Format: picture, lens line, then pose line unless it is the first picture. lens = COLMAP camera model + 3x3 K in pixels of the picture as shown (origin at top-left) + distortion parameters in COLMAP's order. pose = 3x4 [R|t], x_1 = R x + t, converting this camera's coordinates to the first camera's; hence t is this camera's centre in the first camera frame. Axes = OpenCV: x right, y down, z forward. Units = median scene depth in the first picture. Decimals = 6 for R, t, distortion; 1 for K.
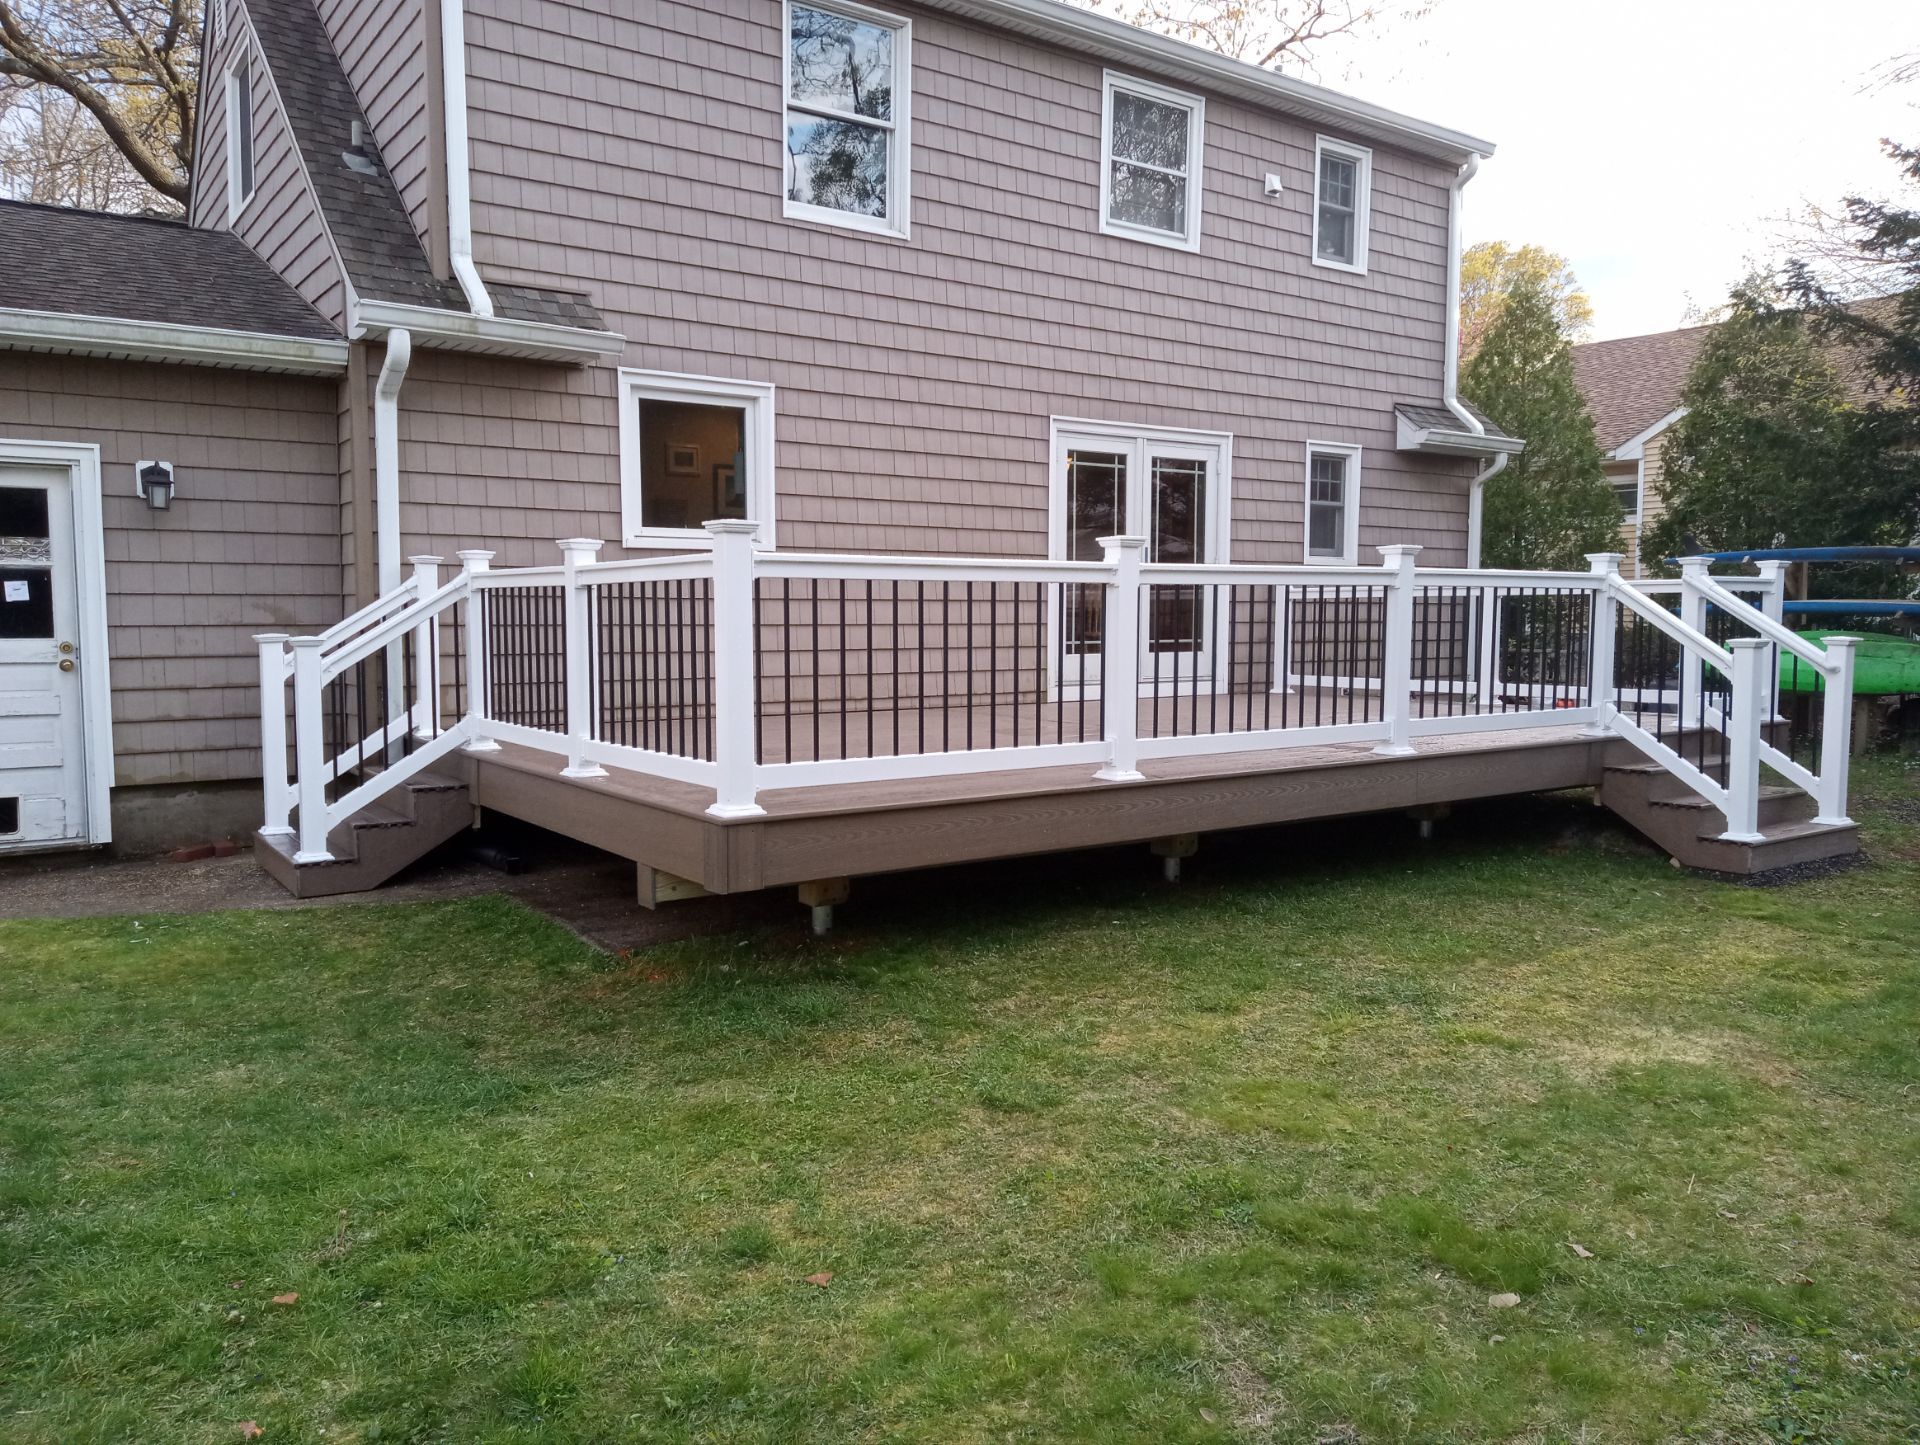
lens RADIAL K [[1406.4, 0, 955.3], [0, 1406.4, 739.0], [0, 0, 1]] dist [0.041659, -0.048879]
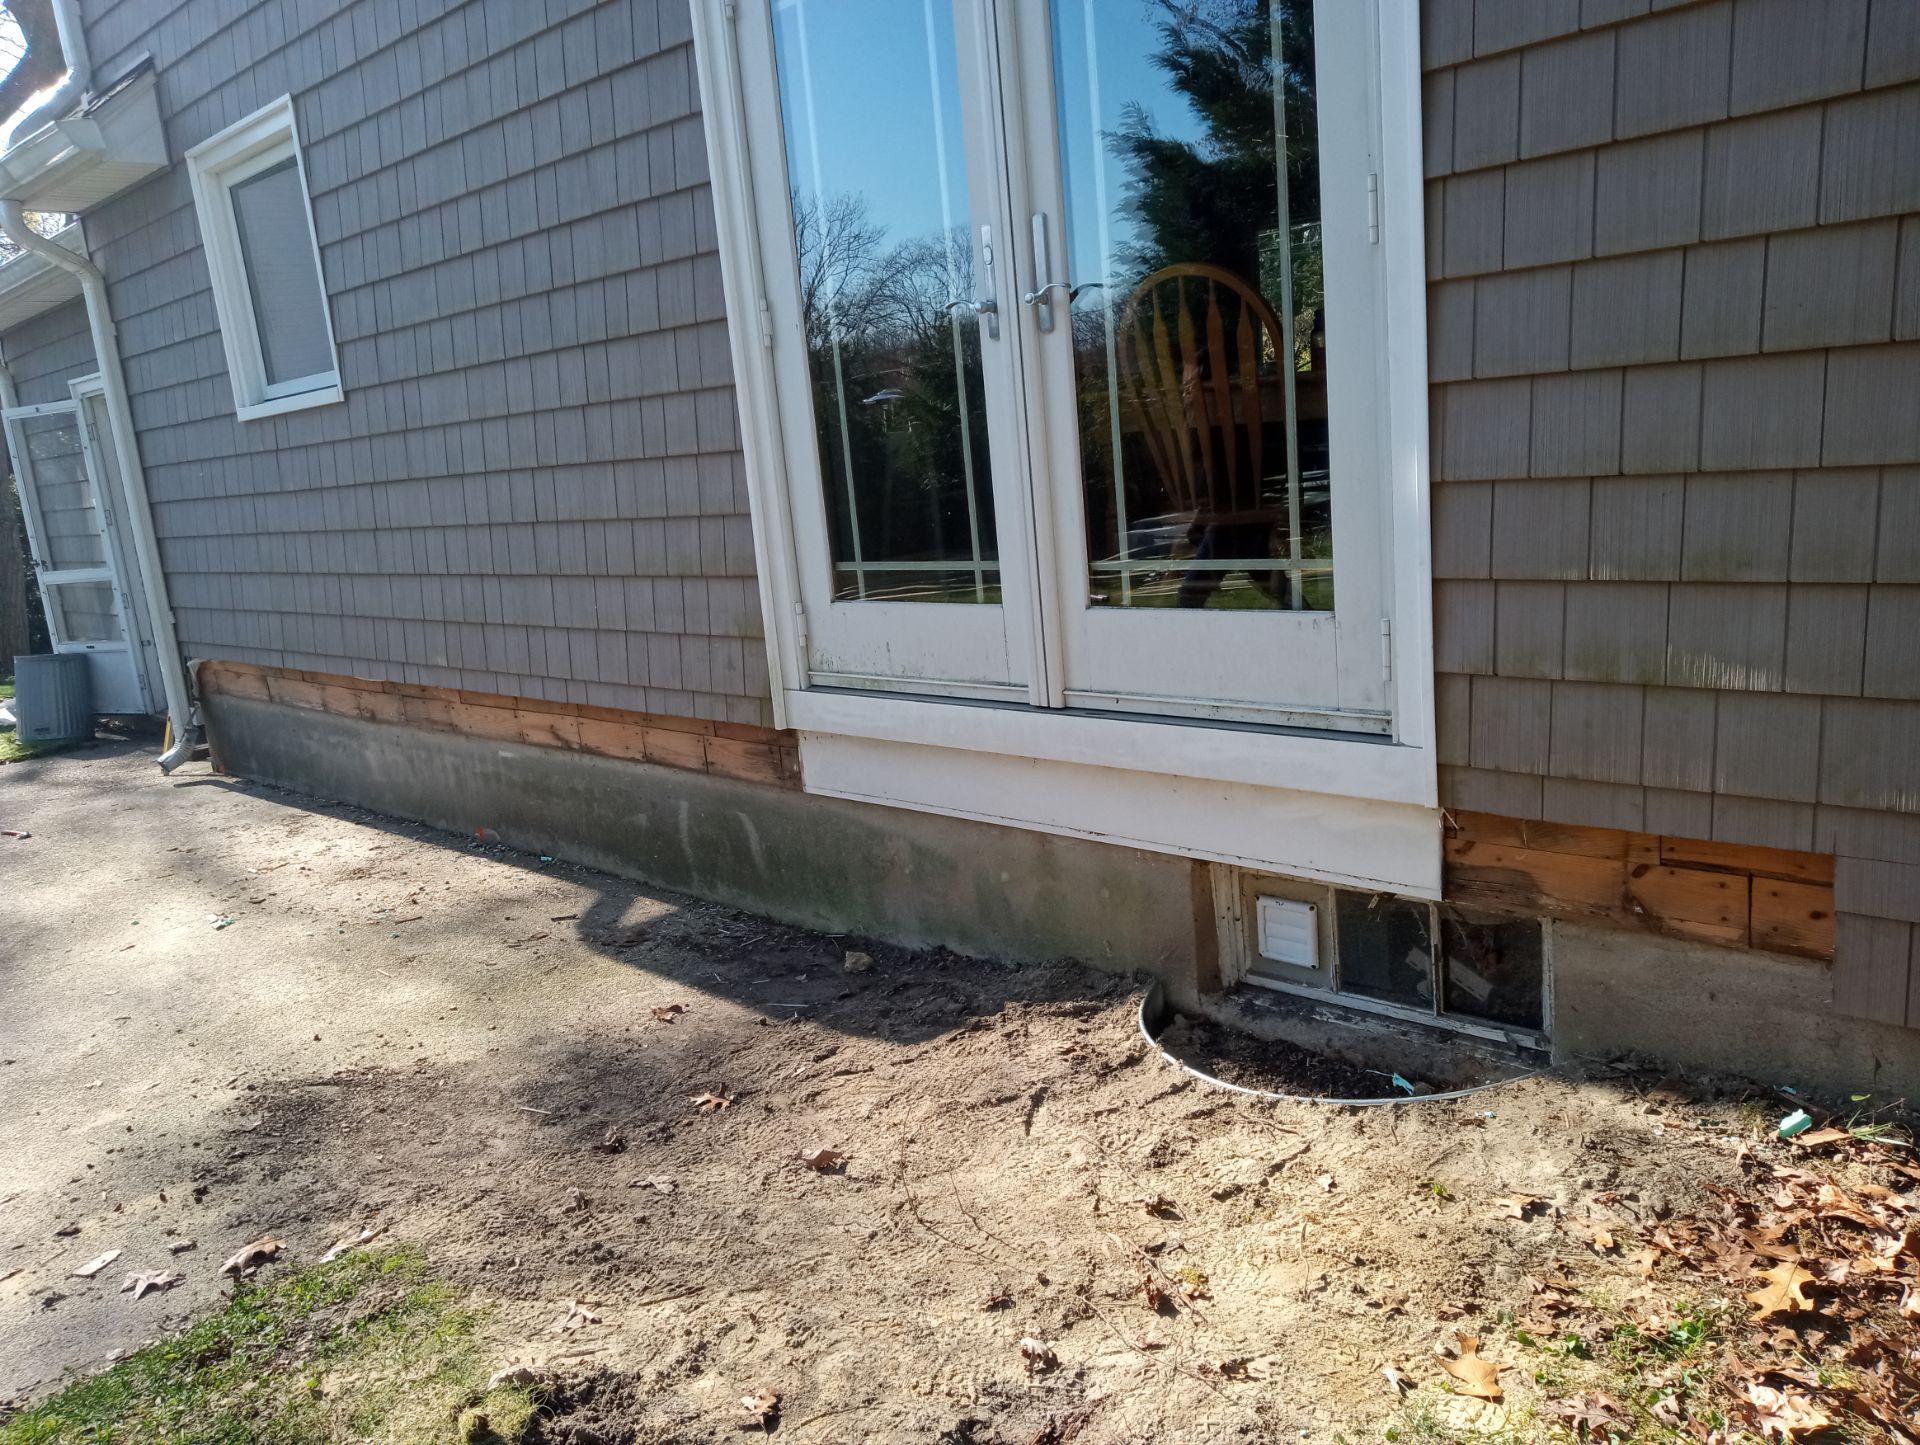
lens RADIAL K [[1406.4, 0, 966.7], [0, 1406.4, 723.5], [0, 0, 1]] dist [0.041659, -0.048879]
pose [[0.207886, 0.178728, -0.961686, 0.475722], [0.001557, 0.983103, 0.183045, -0.104969], [0.978152, -0.039550, 0.204095, 1.074353]]
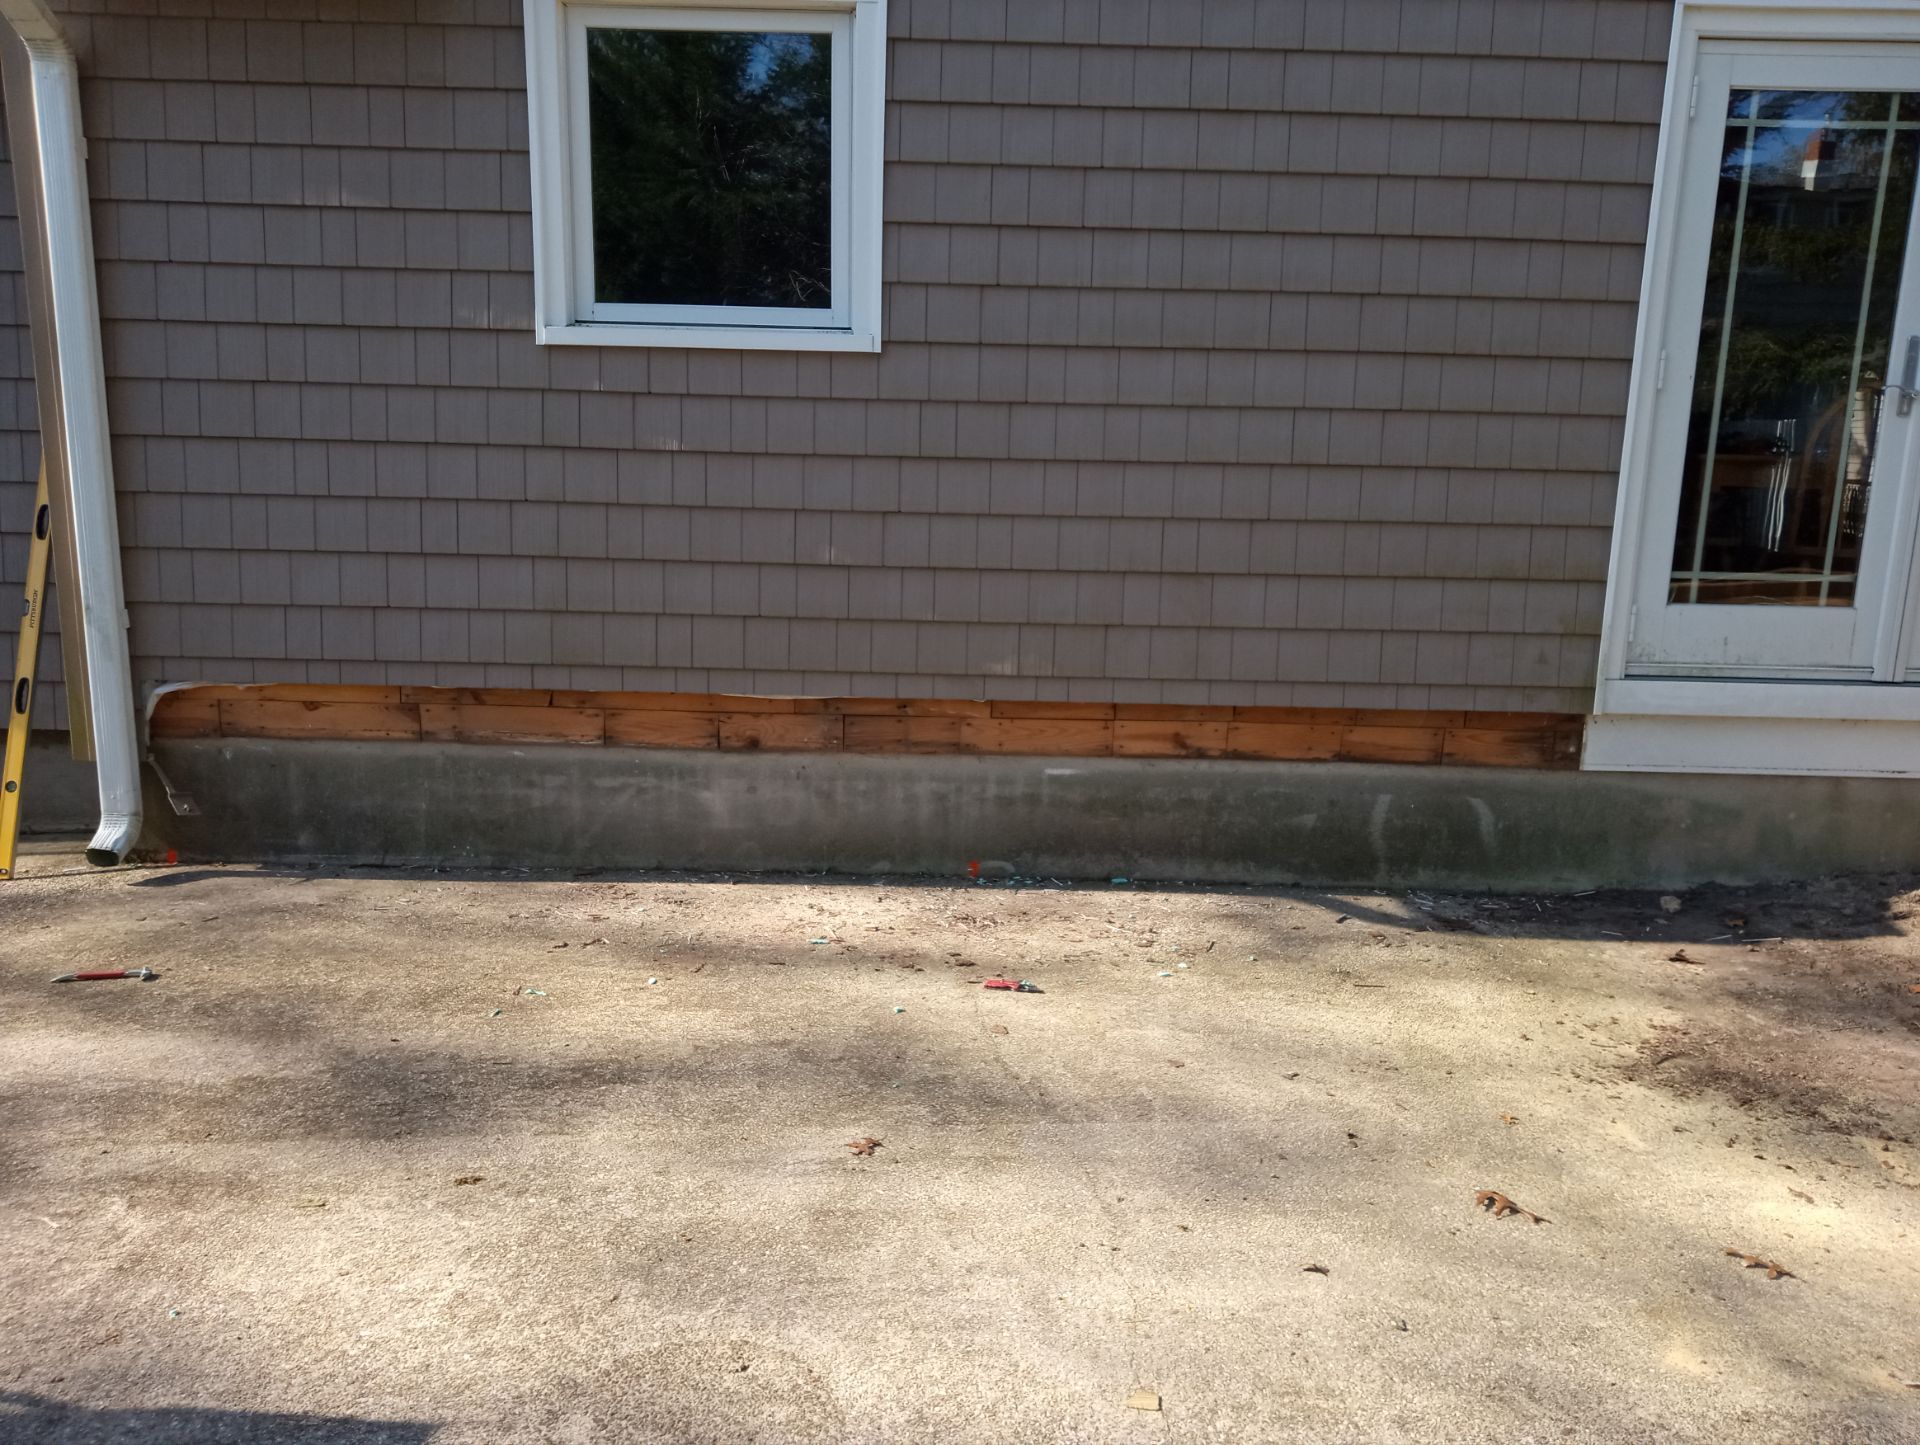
lens RADIAL K [[1406.4, 0, 952.6], [0, 1406.4, 726.5], [0, 0, 1]] dist [0.041659, -0.048879]
pose [[0.823389, 0.126846, -0.553119, 0.158066], [-0.073606, 0.990337, 0.117540, -0.064415], [0.562683, -0.056068, 0.824769, 0.594371]]
